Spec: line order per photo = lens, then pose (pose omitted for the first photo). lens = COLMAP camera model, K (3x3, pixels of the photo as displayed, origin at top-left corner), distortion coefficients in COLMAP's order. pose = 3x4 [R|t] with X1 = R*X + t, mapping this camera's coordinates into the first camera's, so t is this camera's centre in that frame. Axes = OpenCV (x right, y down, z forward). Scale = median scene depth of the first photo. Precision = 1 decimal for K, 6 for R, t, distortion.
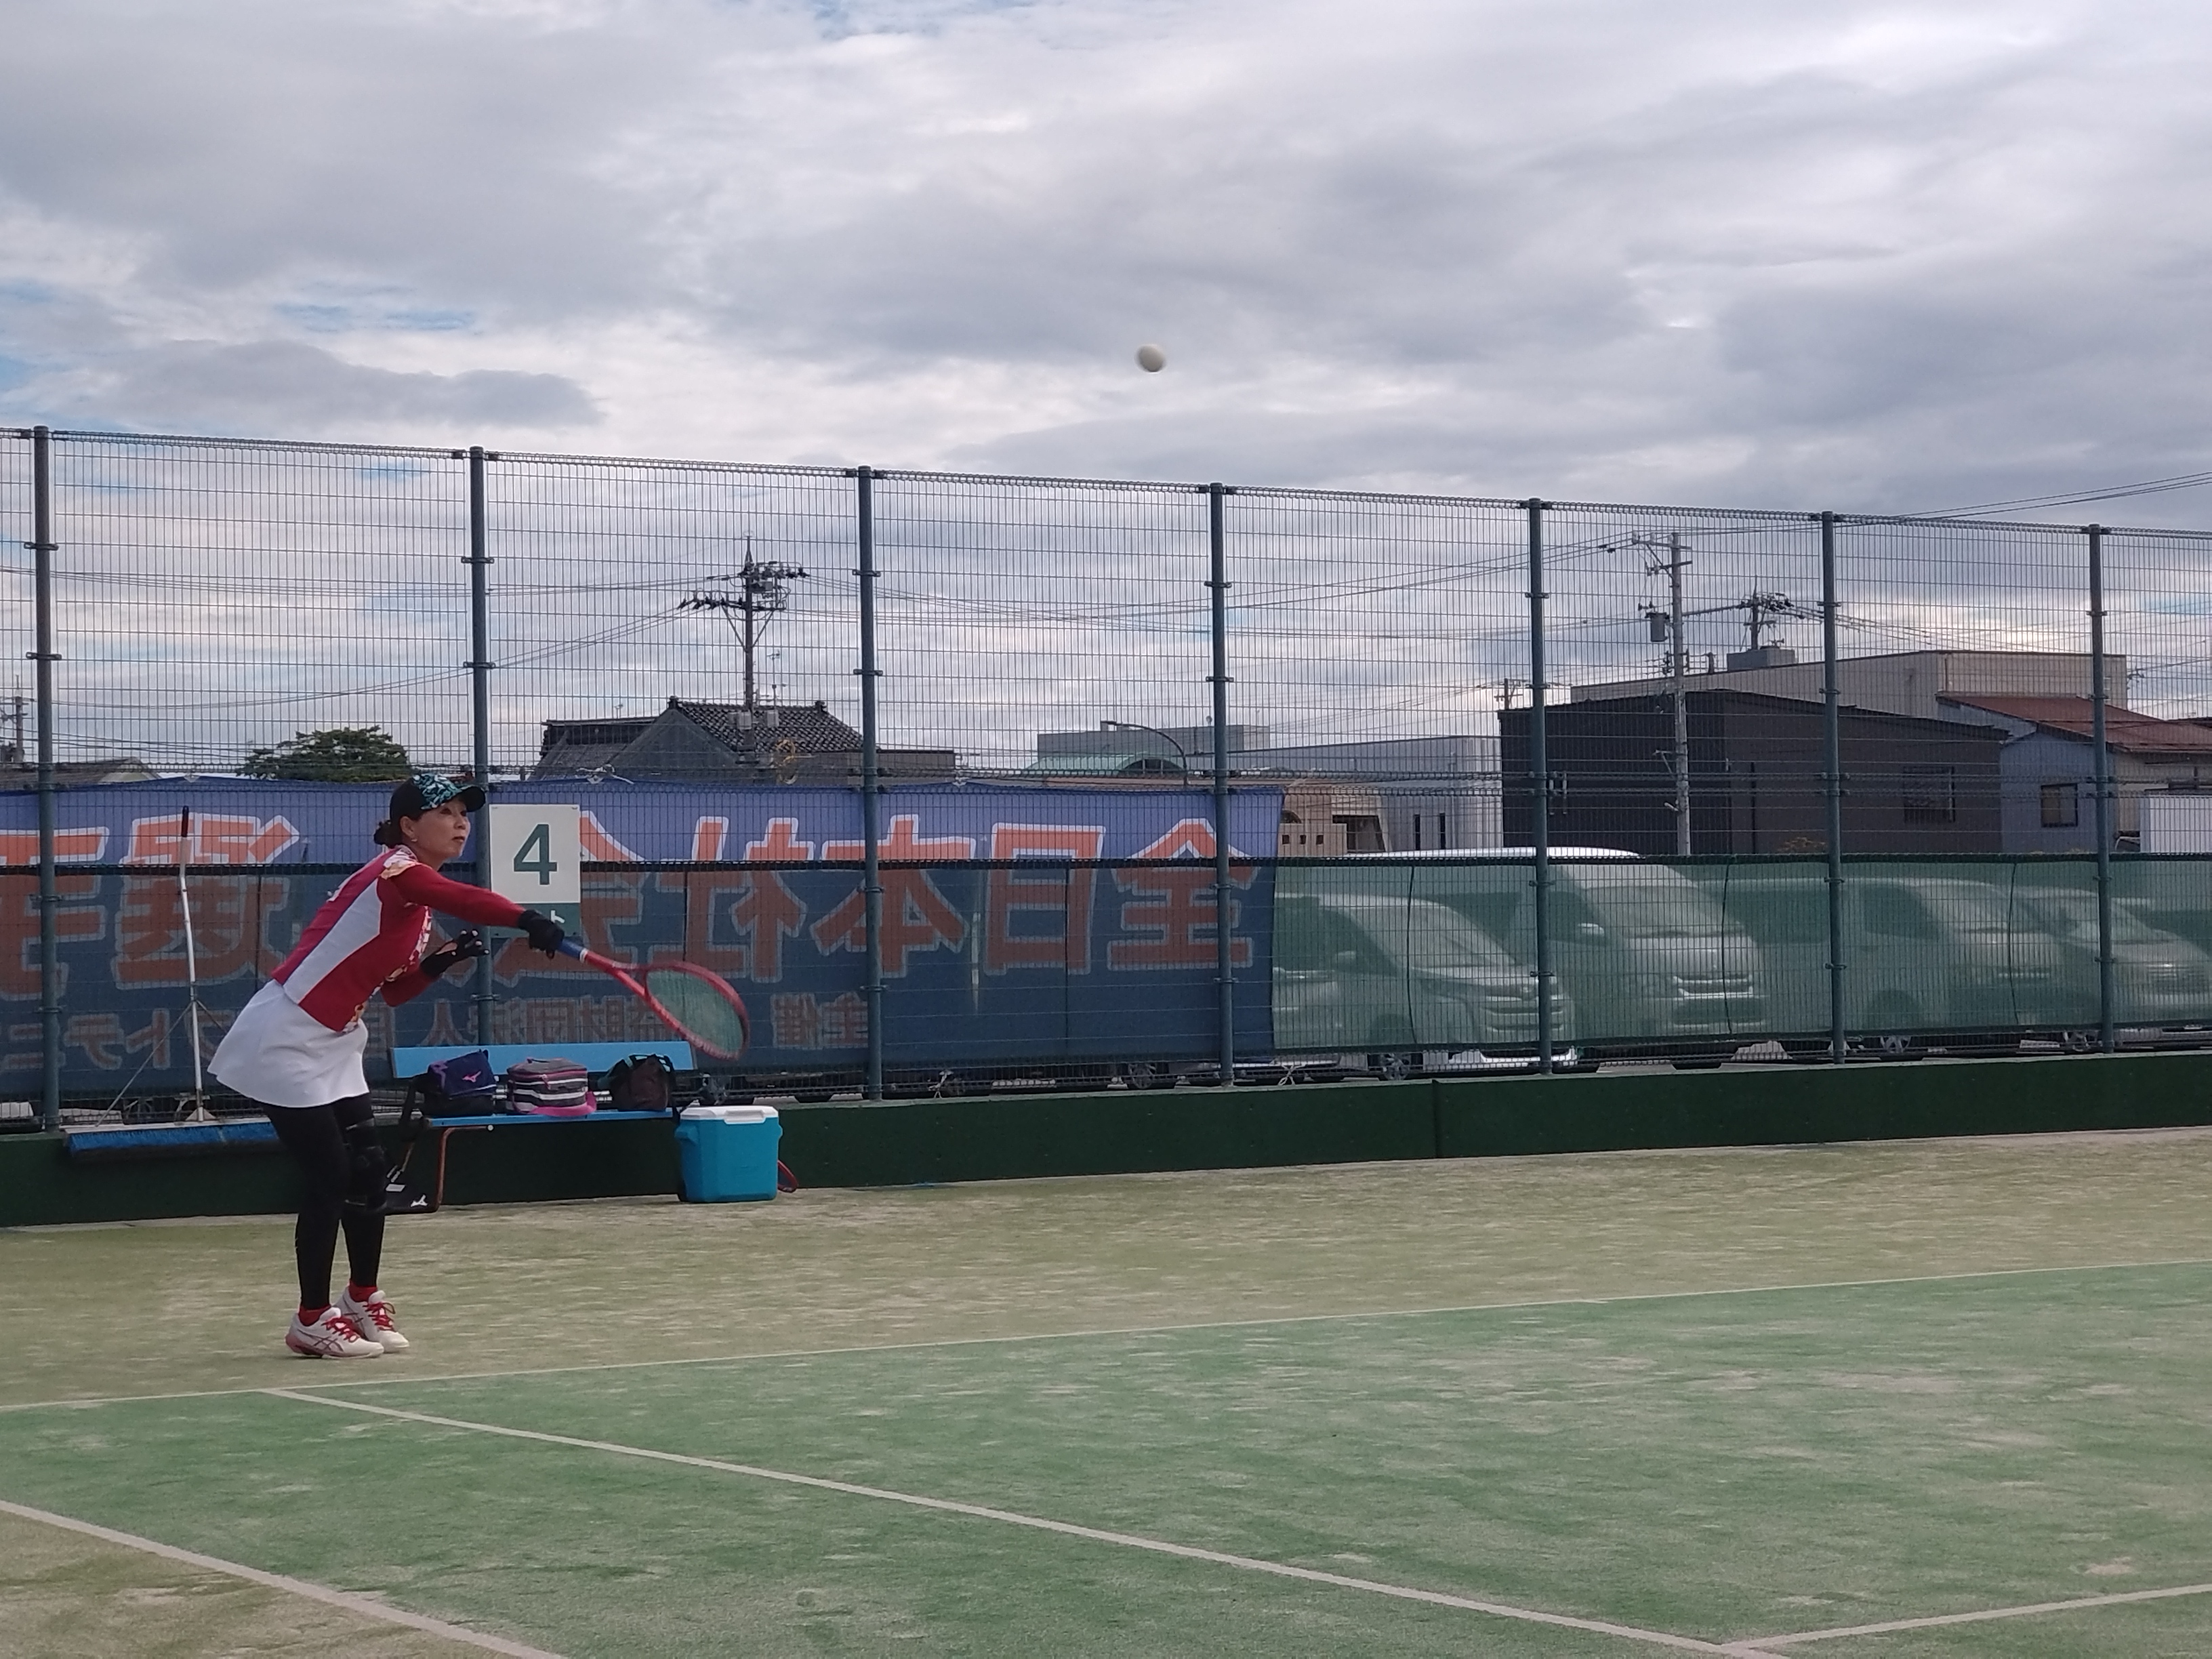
lens RADIAL K [[4355.0, 0, 1107.7], [0, 4355.0, 831.8], [0, 0, 1]] dist [0.058304, 0.000000]
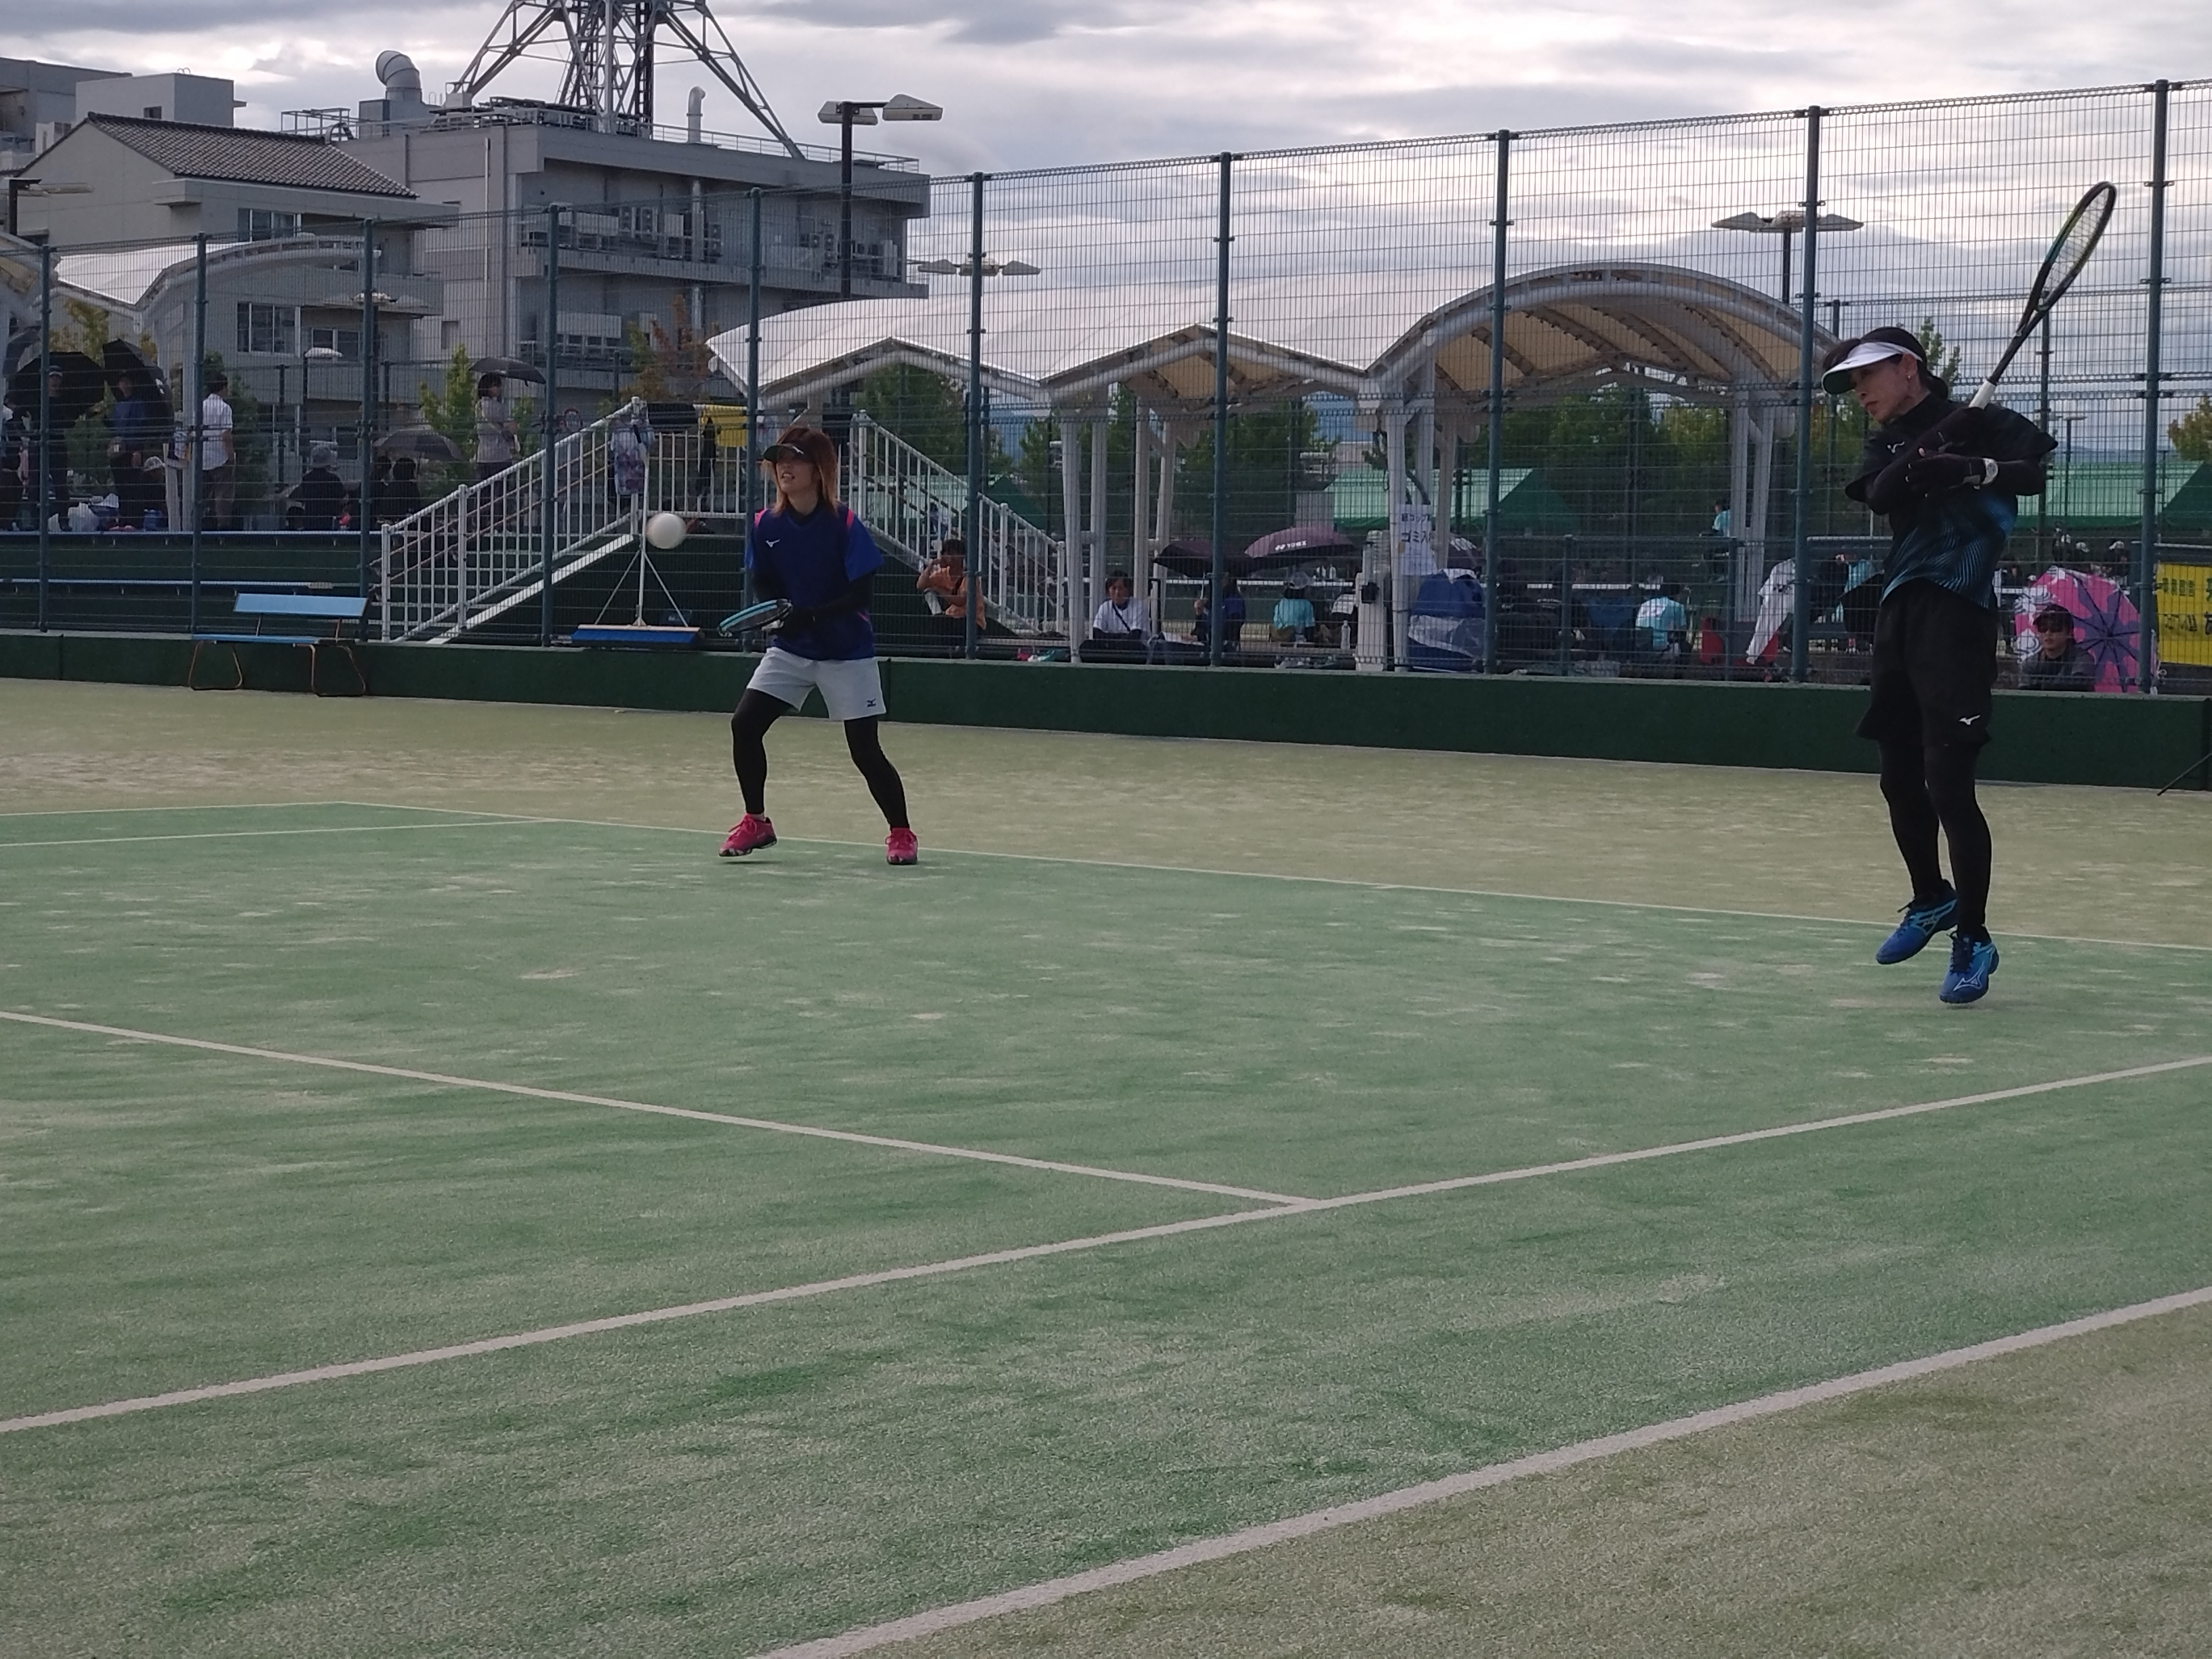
lens RADIAL K [[4355.0, 0, 1129.2], [0, 4355.0, 851.7], [0, 0, 1]] dist [0.058304, 0.000000]
pose [[0.193295, 0.091639, -0.976852, 1.134589], [0.006207, 0.995495, 0.094616, -0.003792], [0.981121, -0.024352, 0.191855, 0.716340]]
